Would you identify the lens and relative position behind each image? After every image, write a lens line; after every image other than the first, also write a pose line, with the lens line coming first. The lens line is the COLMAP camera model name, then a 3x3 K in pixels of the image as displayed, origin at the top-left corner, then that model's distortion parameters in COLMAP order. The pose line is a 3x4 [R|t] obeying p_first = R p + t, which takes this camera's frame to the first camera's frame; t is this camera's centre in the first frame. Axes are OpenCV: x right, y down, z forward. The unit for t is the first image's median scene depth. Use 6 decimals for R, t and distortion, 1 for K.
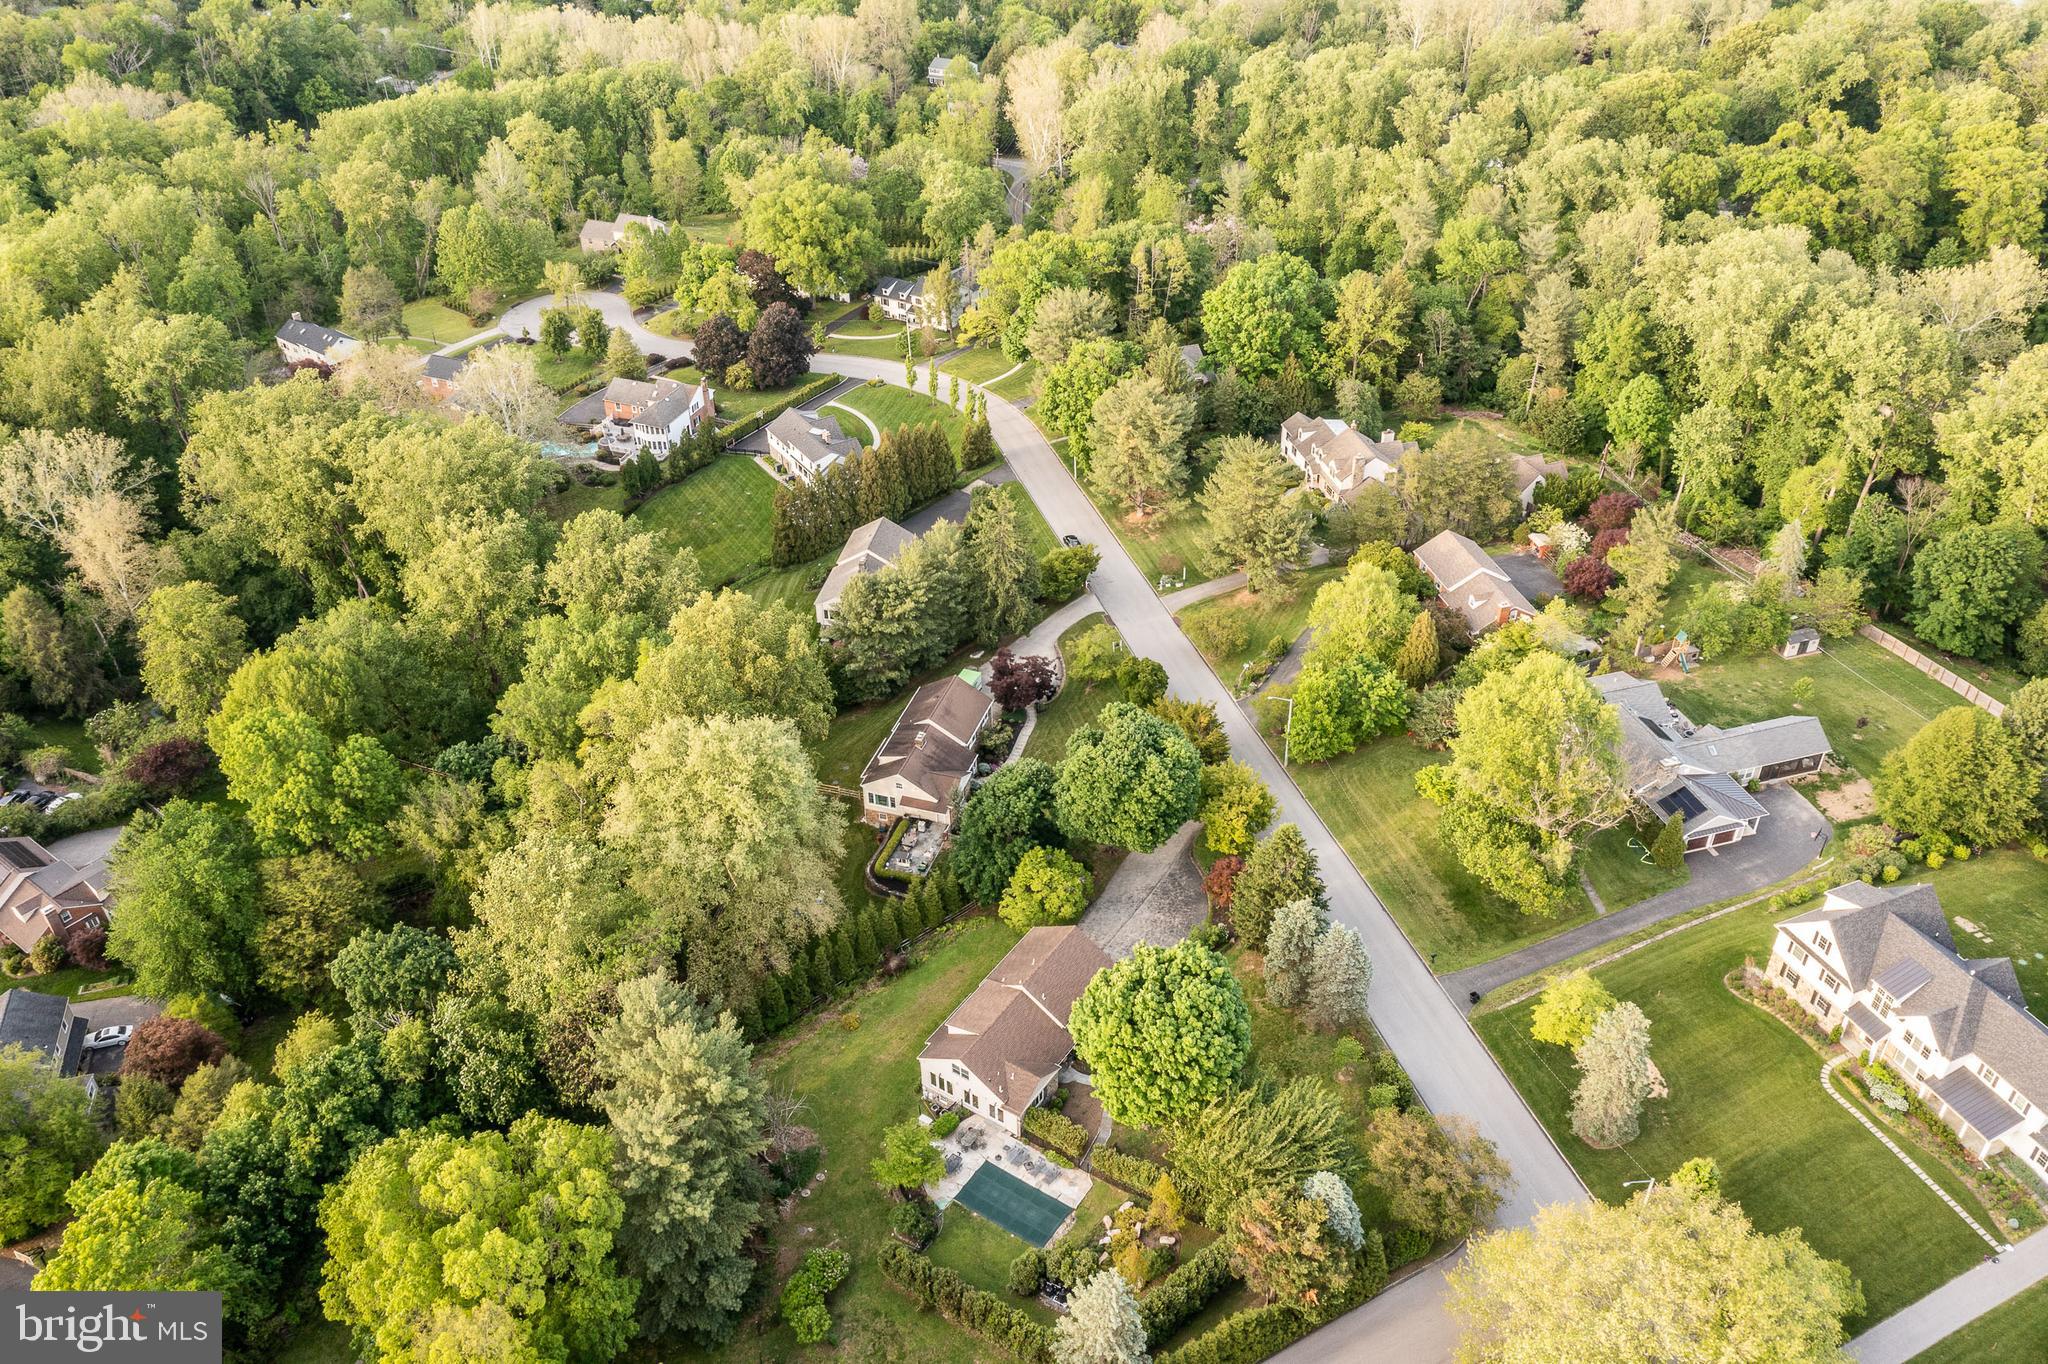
lens RADIAL K [[1613.8, 0, 1024.0], [0, 1613.8, 682.0], [0, 0, 1]] dist [-0.004421, 0.032653]
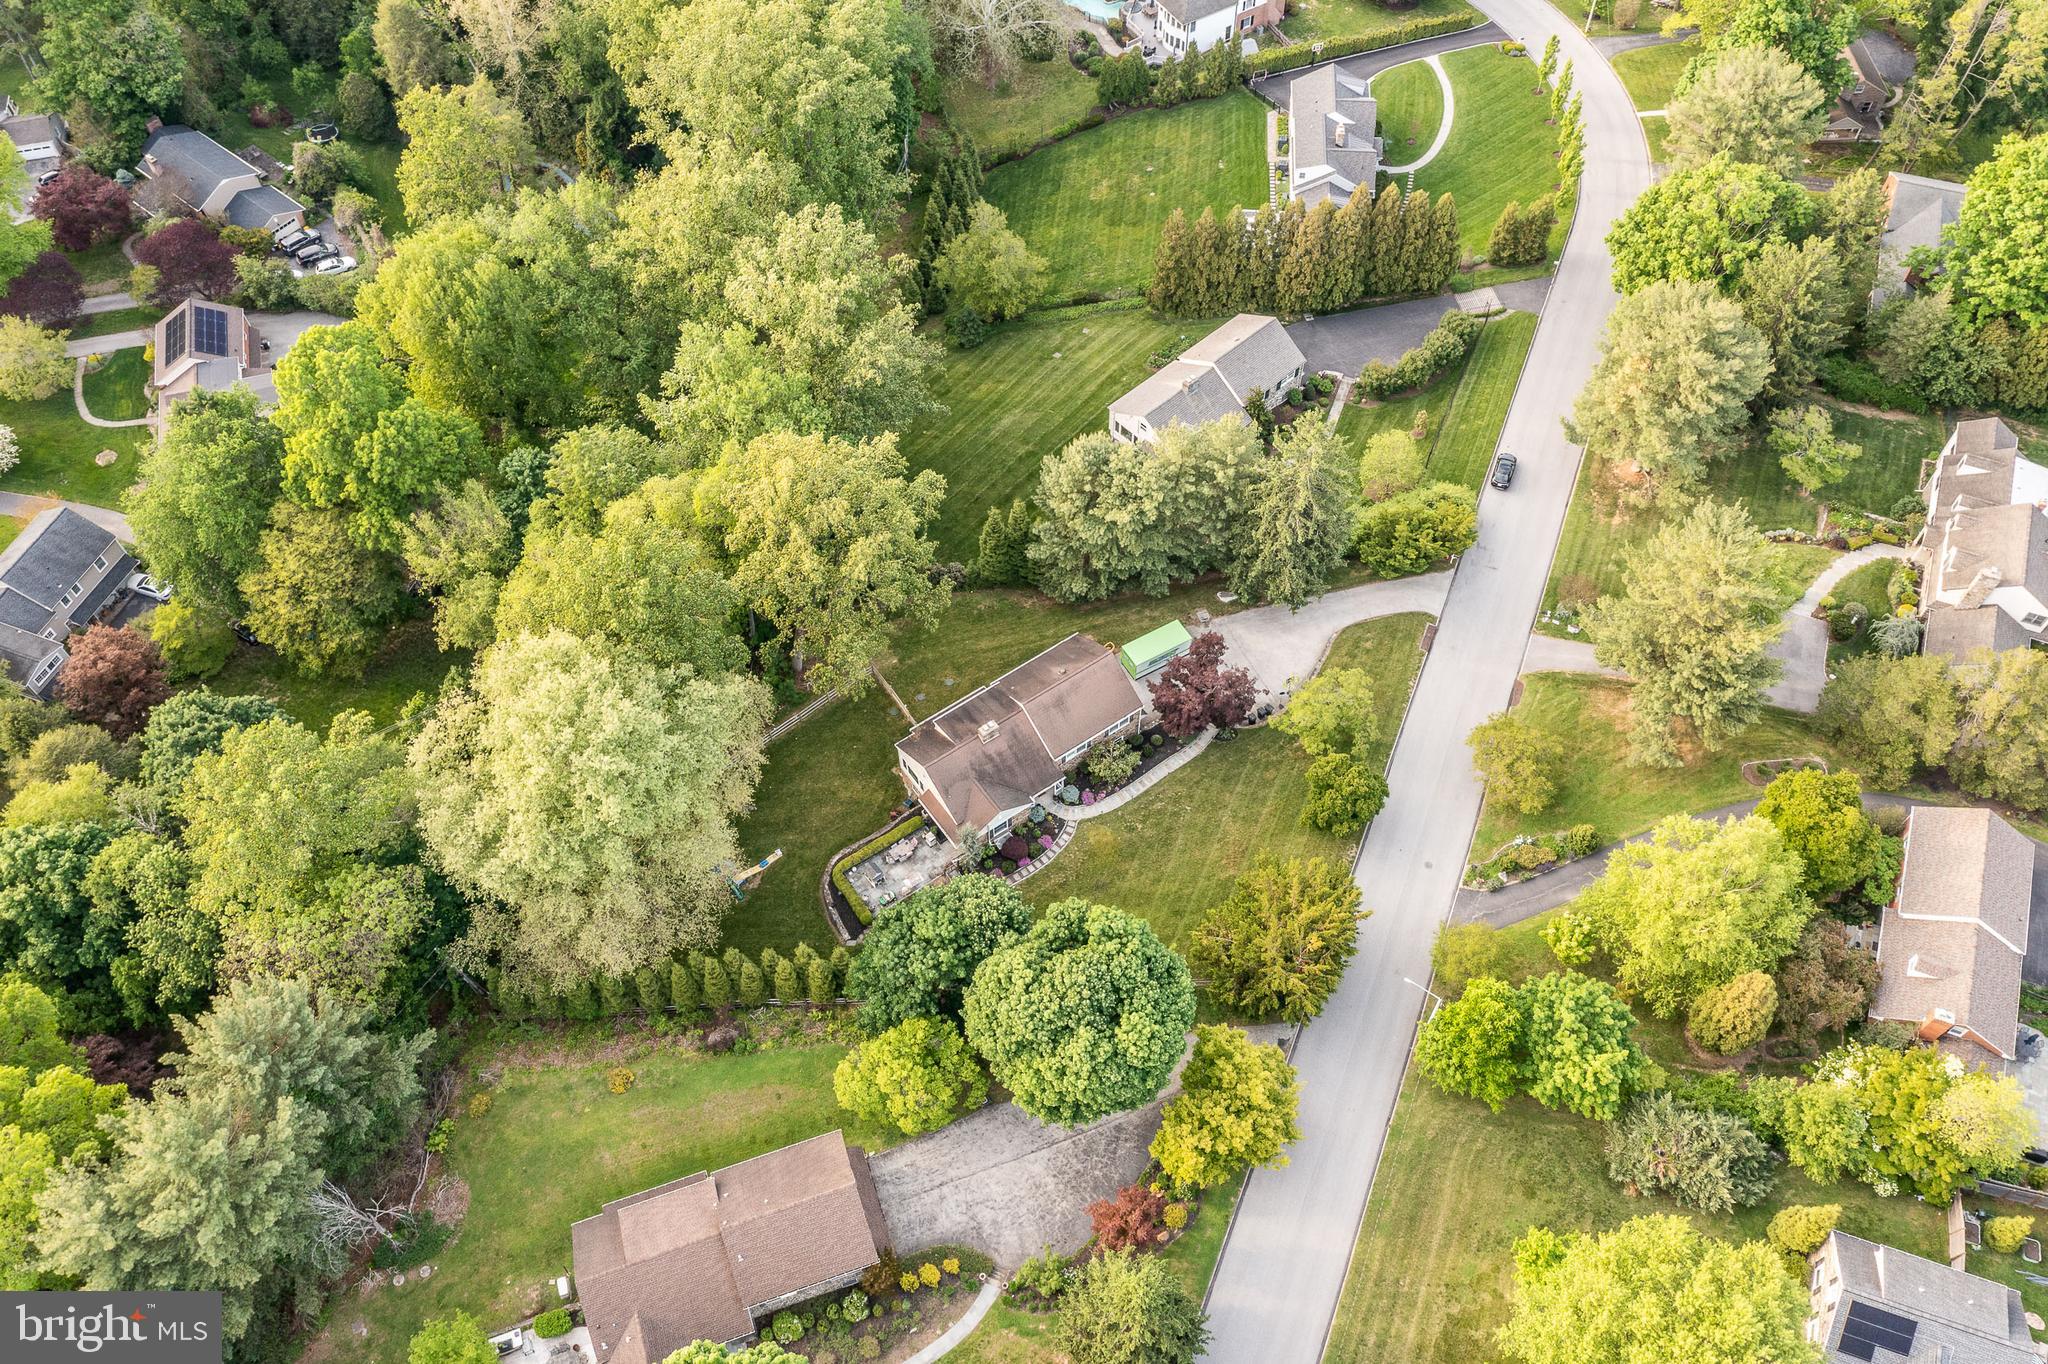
lens RADIAL K [[1665.9, 0, 1024.0], [0, 1665.9, 682.0], [0, 0, 1]] dist [-0.011861, 0.047834]
pose [[0.799790, 0.494894, -0.339728, 0.161966], [-0.344336, 0.841816, 0.415666, -0.252347], [0.491699, -0.215465, 0.843686, 0.331598]]
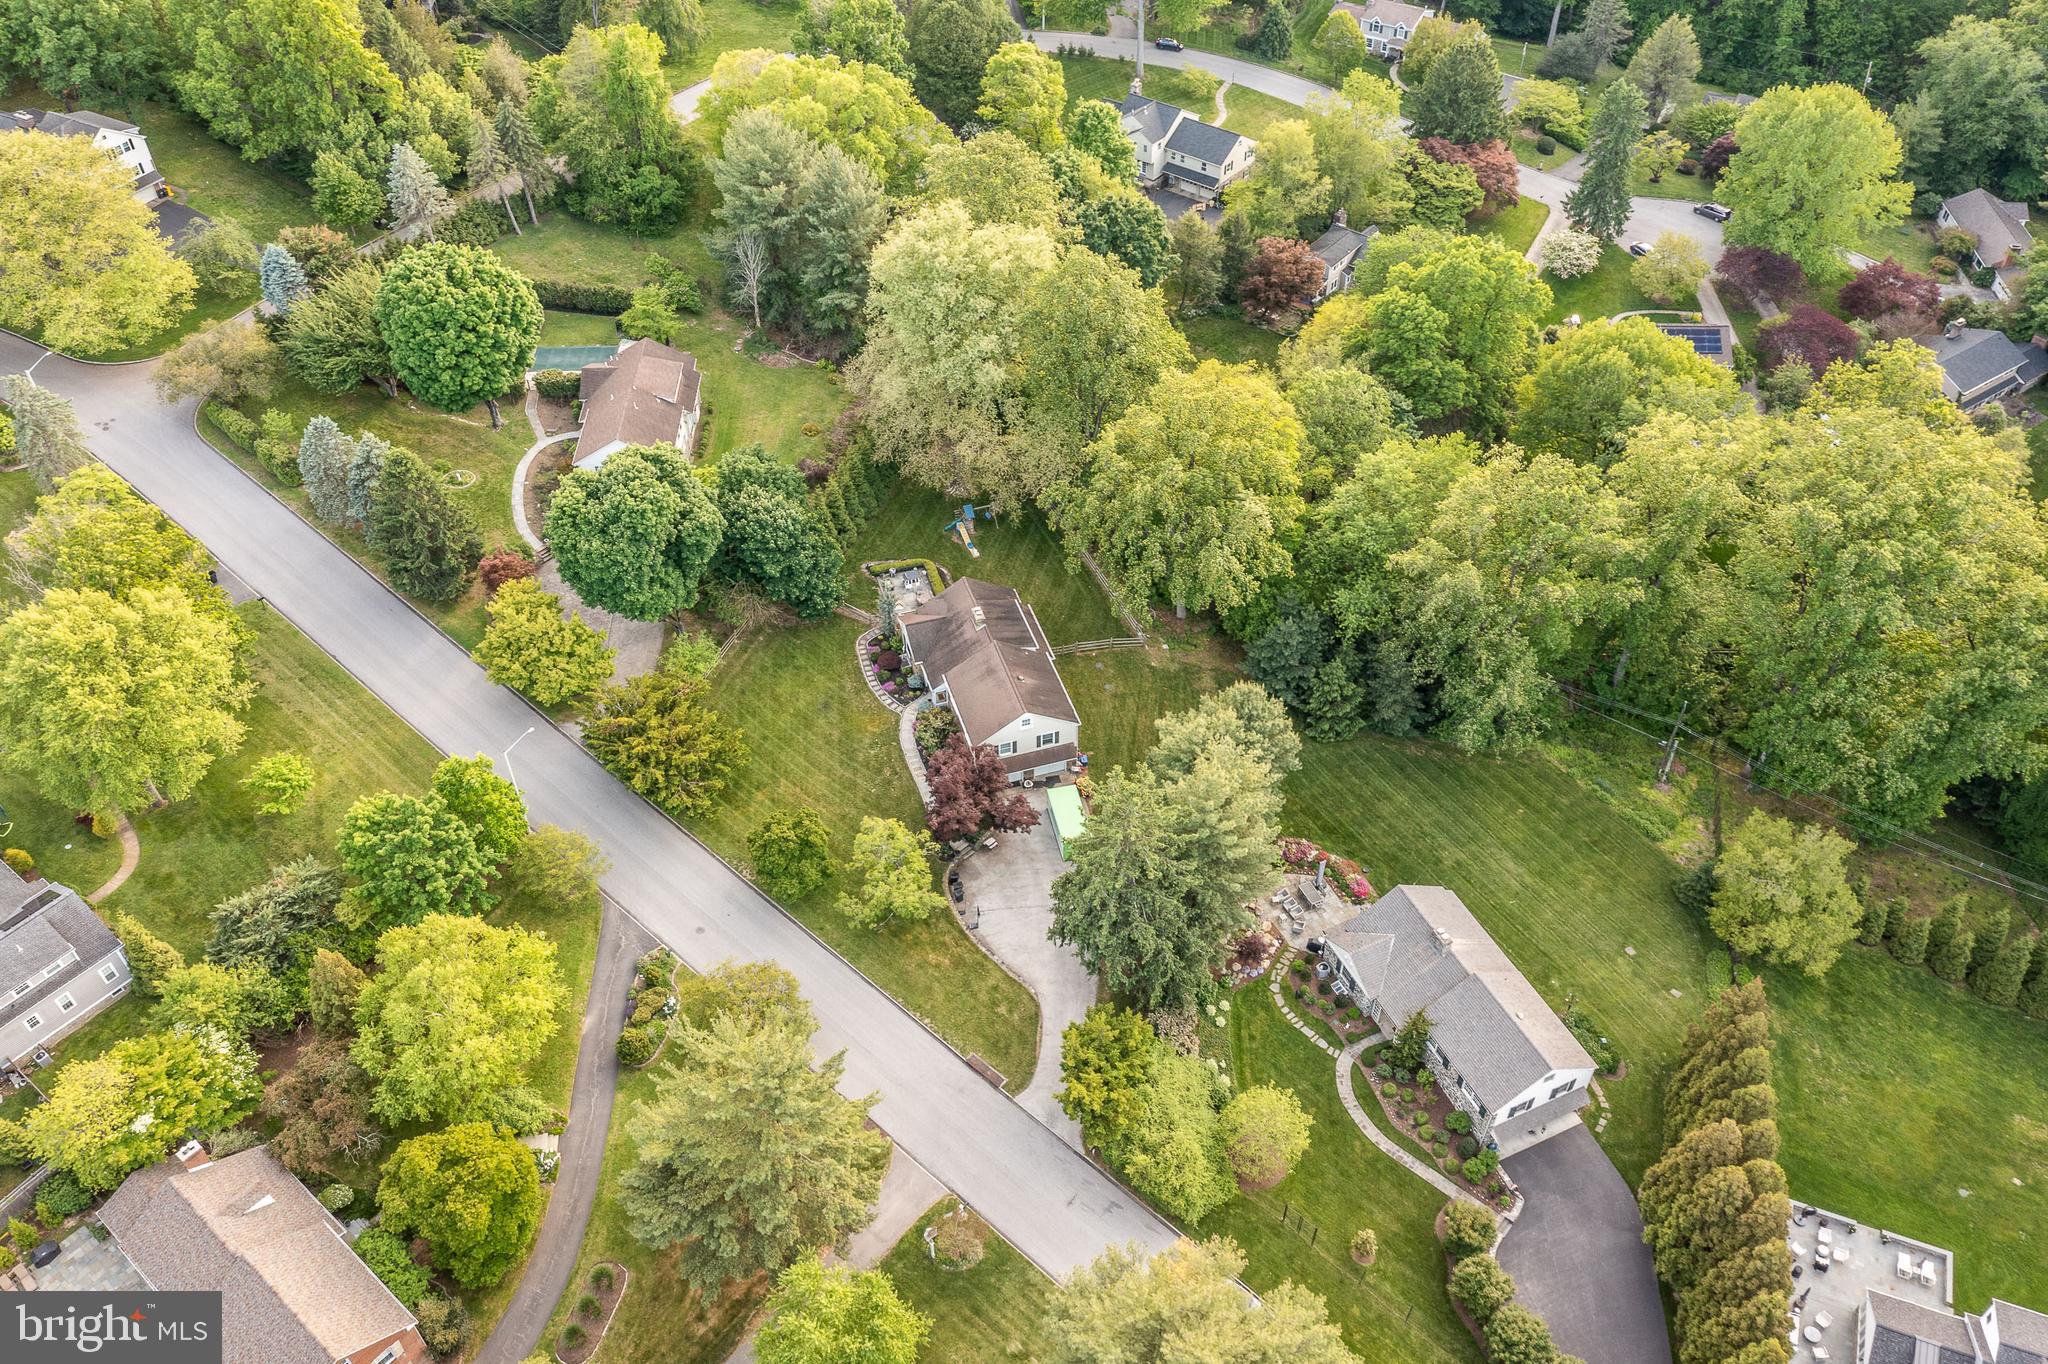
lens RADIAL K [[1633.5, 0, 1021.7], [0, 1633.5, 675.2], [0, 0, 1]] dist [0.015104, -0.006281]
pose [[-0.817136, 0.409984, -0.405218, 0.209207], [-0.322704, 0.257135, 0.910903, -0.572142], [0.477651, 0.875097, -0.077811, 0.933499]]
